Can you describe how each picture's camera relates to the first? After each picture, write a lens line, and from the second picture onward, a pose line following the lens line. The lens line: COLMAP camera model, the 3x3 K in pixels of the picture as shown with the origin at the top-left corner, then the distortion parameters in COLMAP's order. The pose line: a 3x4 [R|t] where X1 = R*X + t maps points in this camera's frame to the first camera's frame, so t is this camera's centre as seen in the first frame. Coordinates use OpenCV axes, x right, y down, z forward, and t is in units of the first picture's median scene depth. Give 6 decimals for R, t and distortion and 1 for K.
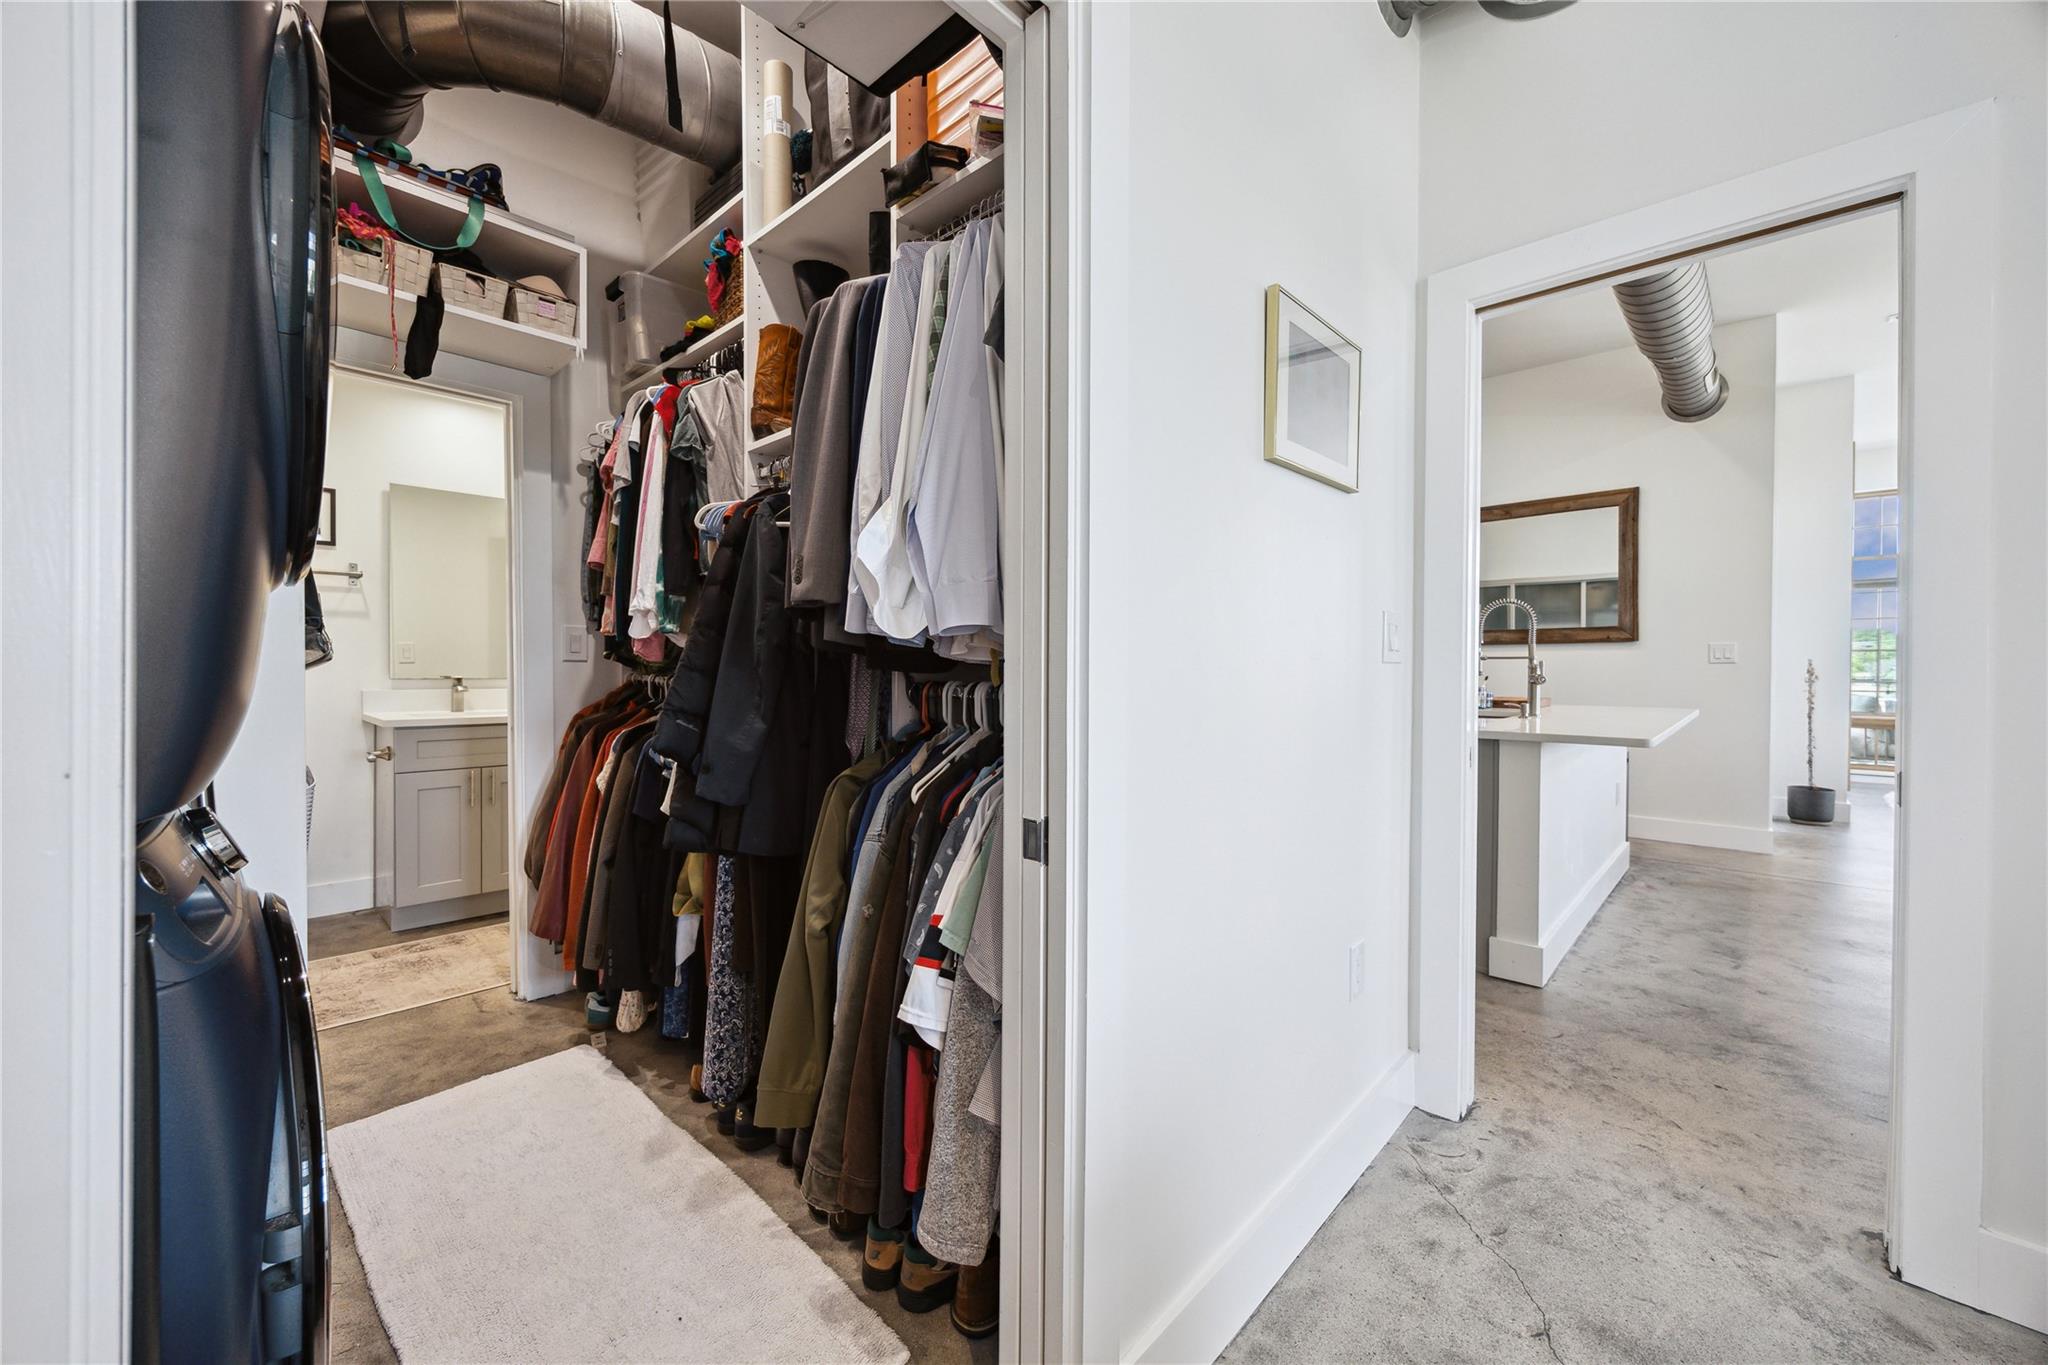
lens RADIAL K [[790.5, 0, 1009.4], [0, 790.5, 678.7], [0, 0, 1]] dist [-0.002323, 0.000541]
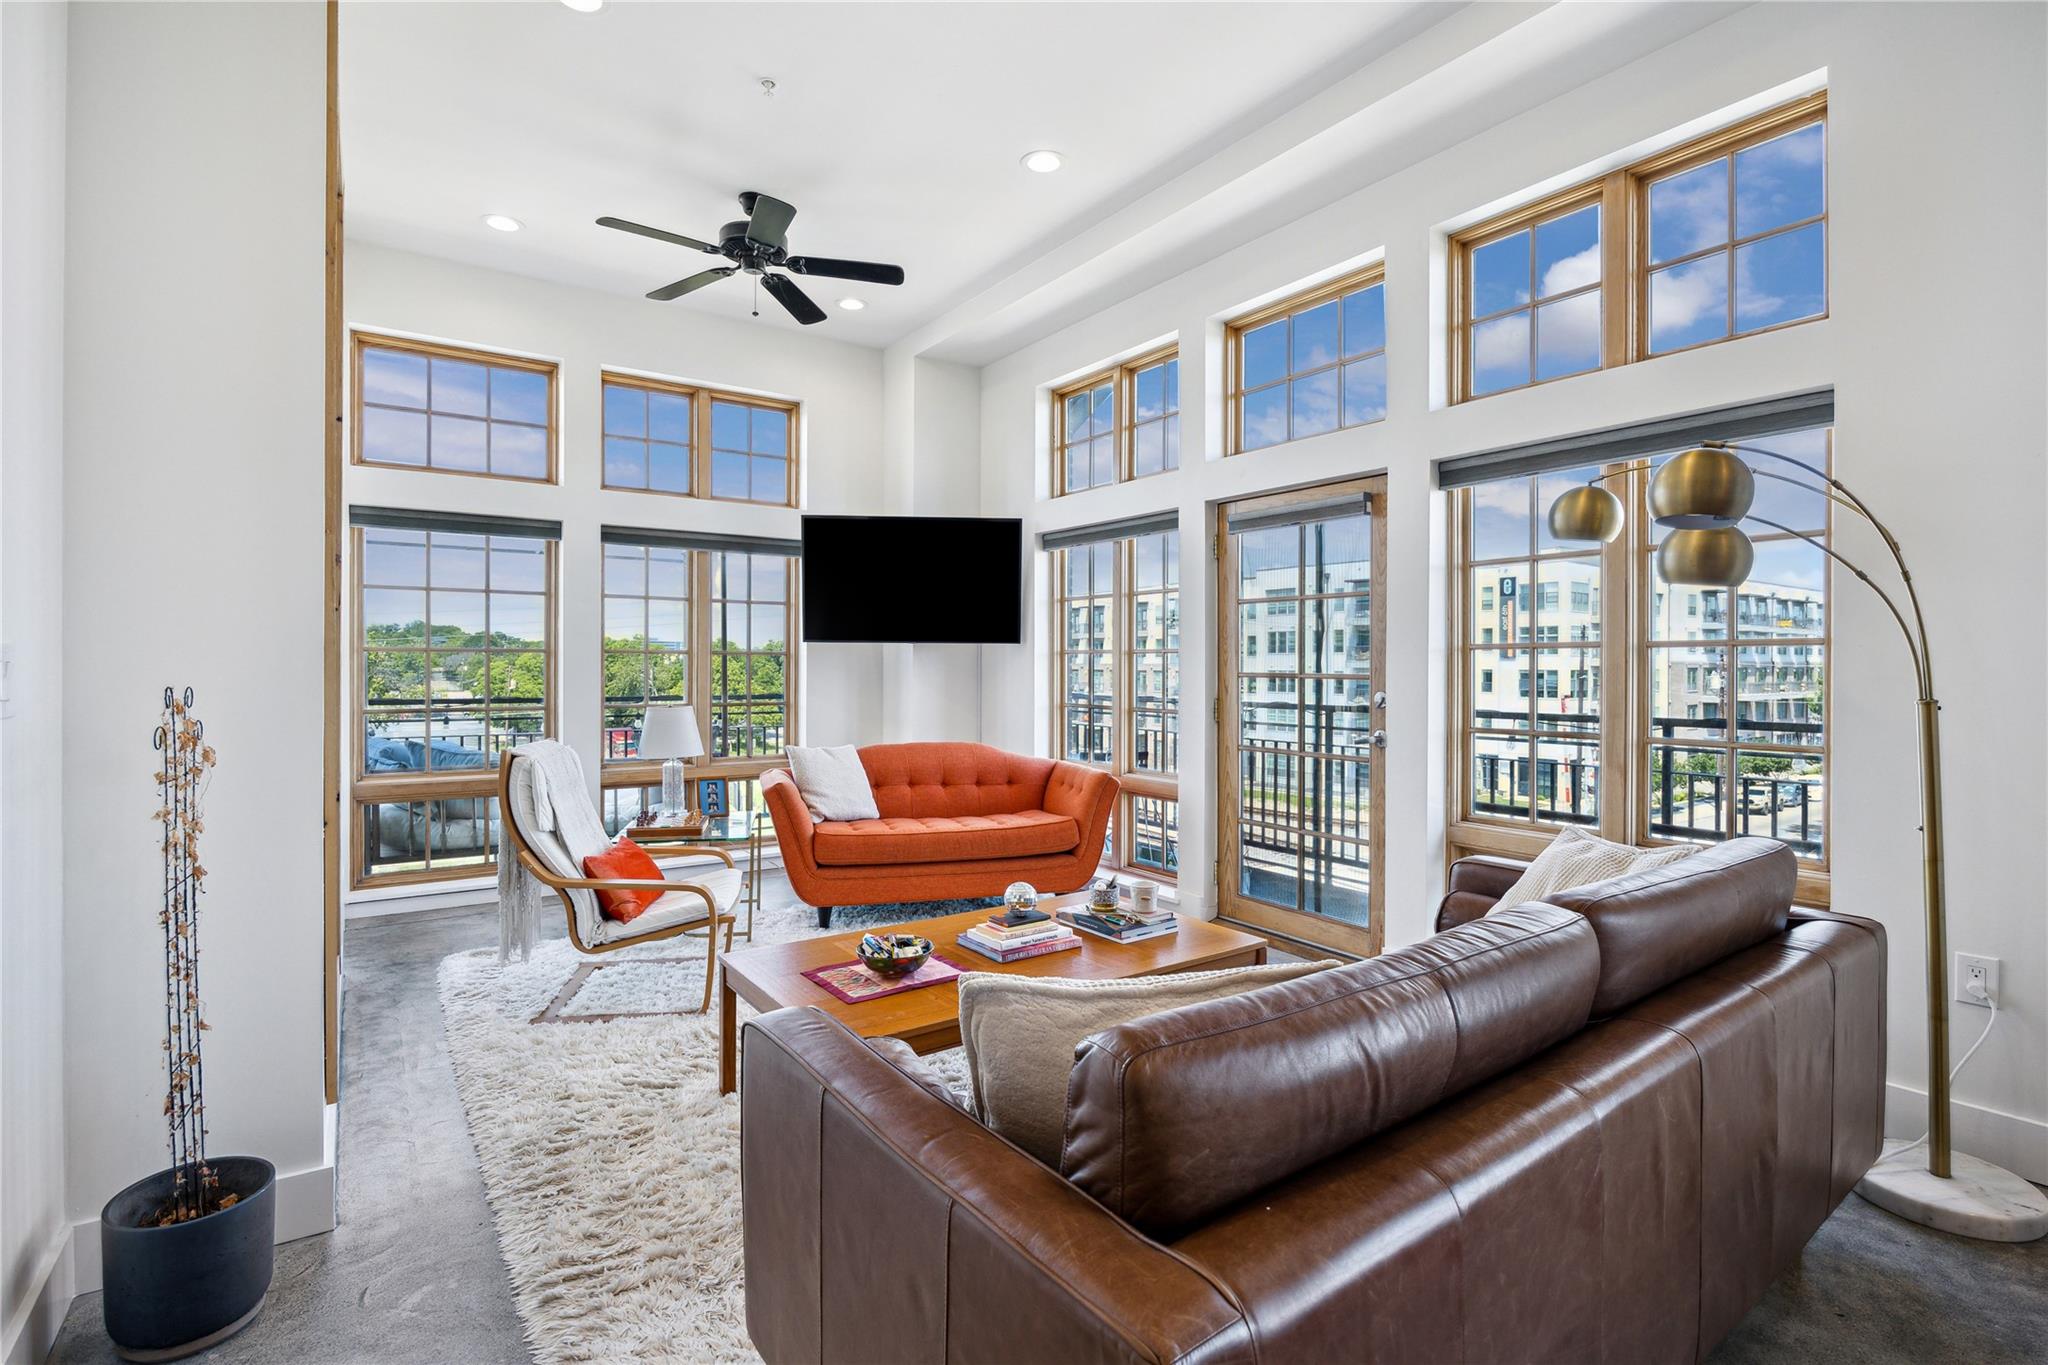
lens RADIAL K [[963.5, 0, 1016.7], [0, 963.5, 663.5], [0, 0, 1]] dist [-0.015975, 0.000315]
pose [[0.203131, -0.000083, 0.979151, 1.974660], [0.013736, 0.999902, -0.002765, -0.070356], [-0.979055, 0.014012, 0.203113, 1.728689]]
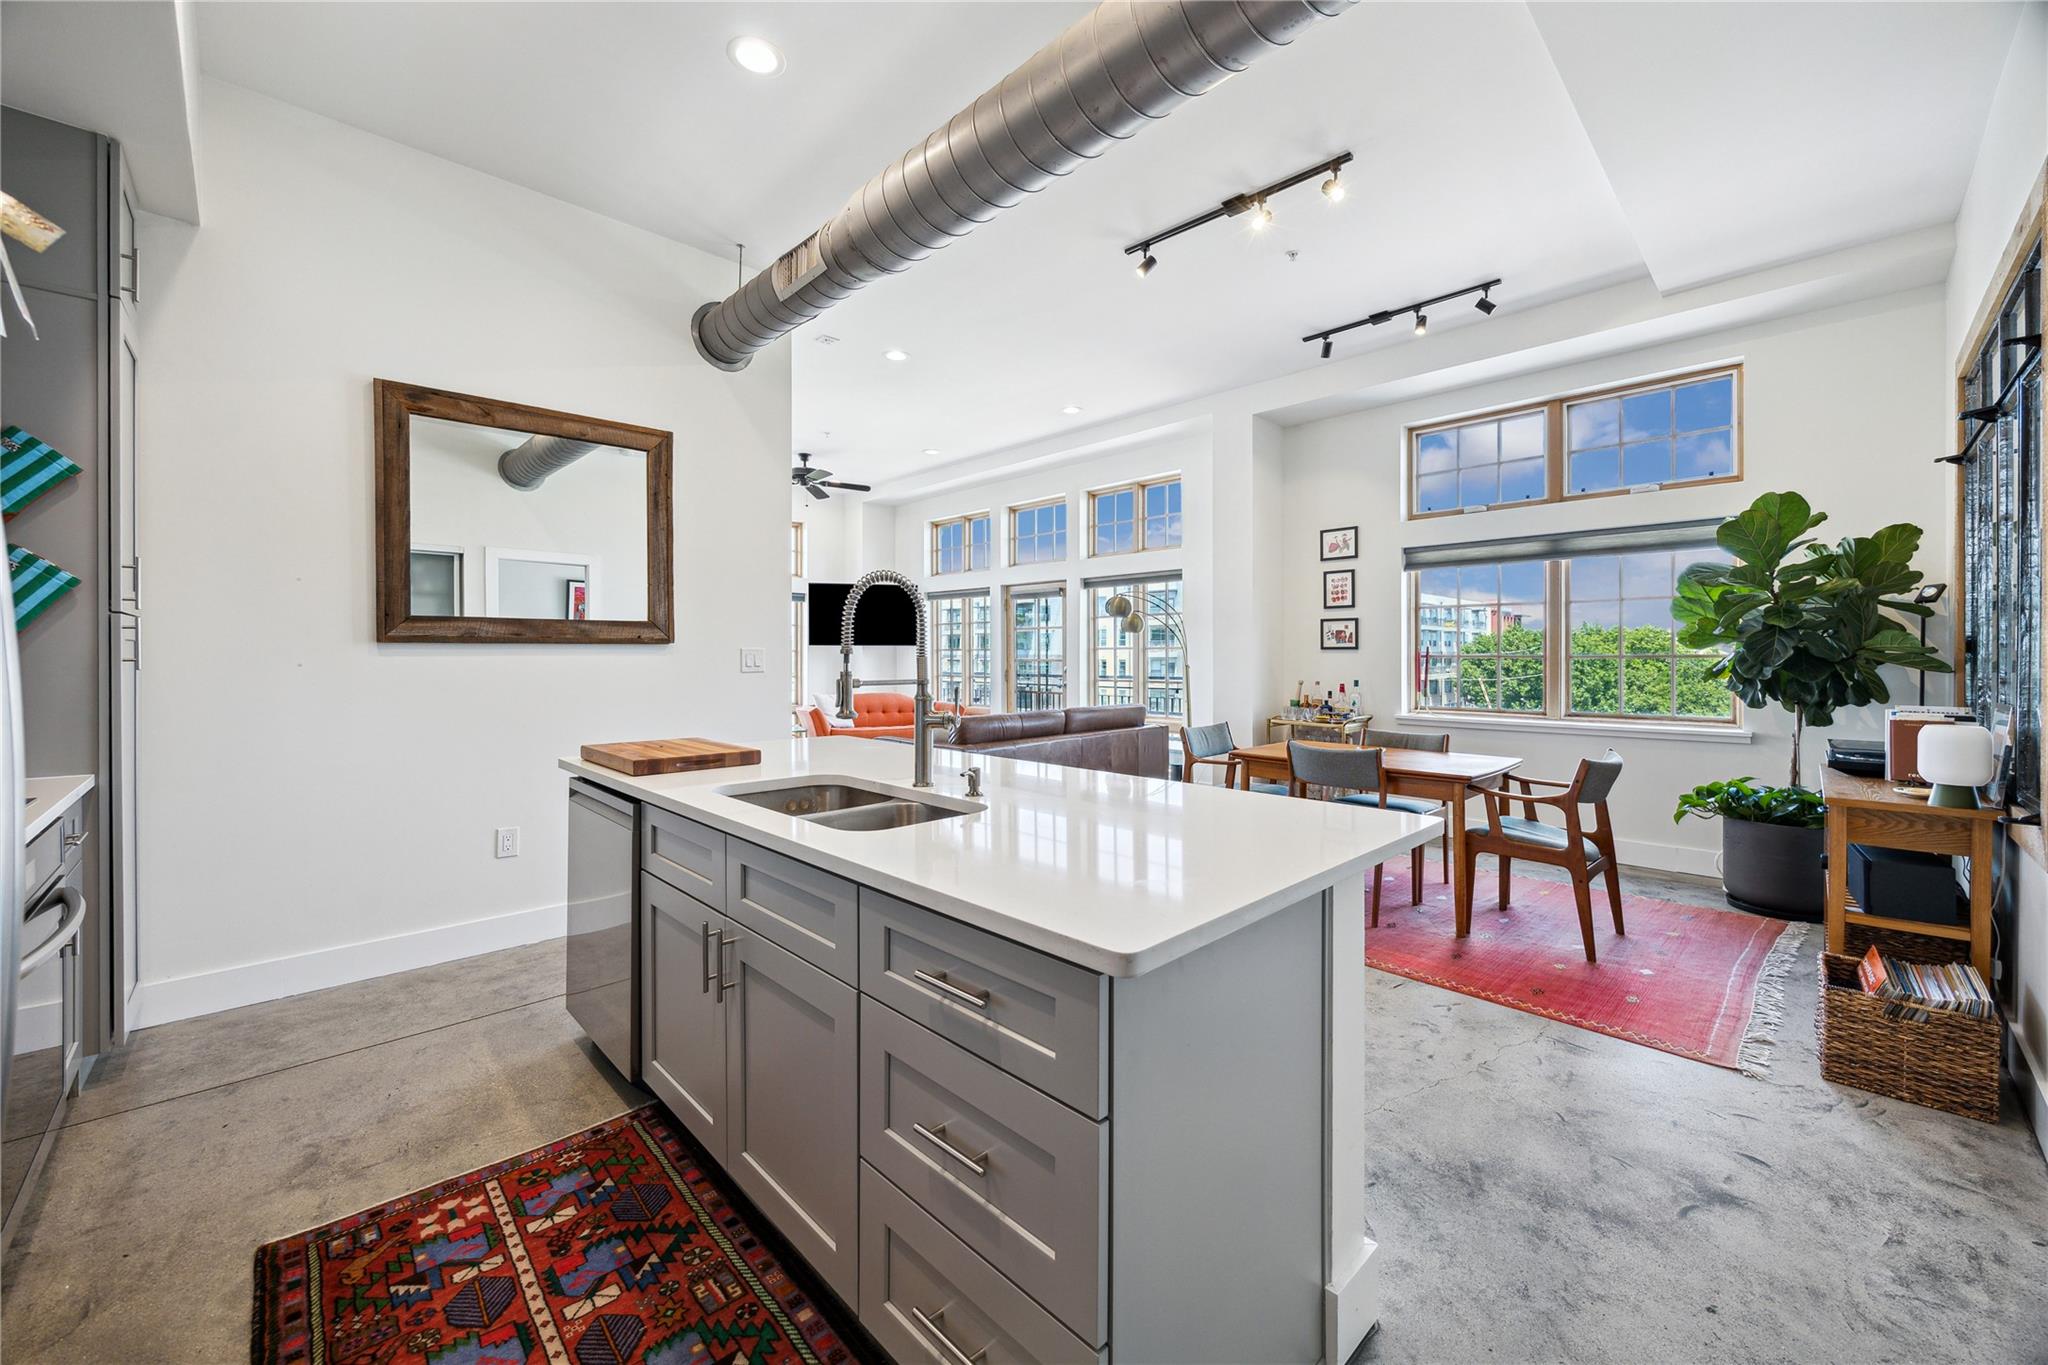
lens RADIAL K [[790.5, 0, 1021.9], [0, 790.5, 659.3], [0, 0, 1]] dist [-0.002323, 0.000541]
pose [[0.035214, -0.006494, 0.999359, 0.174614], [0.017468, 0.999830, 0.005881, -0.072168], [-0.999227, 0.017249, 0.035321, 1.511897]]
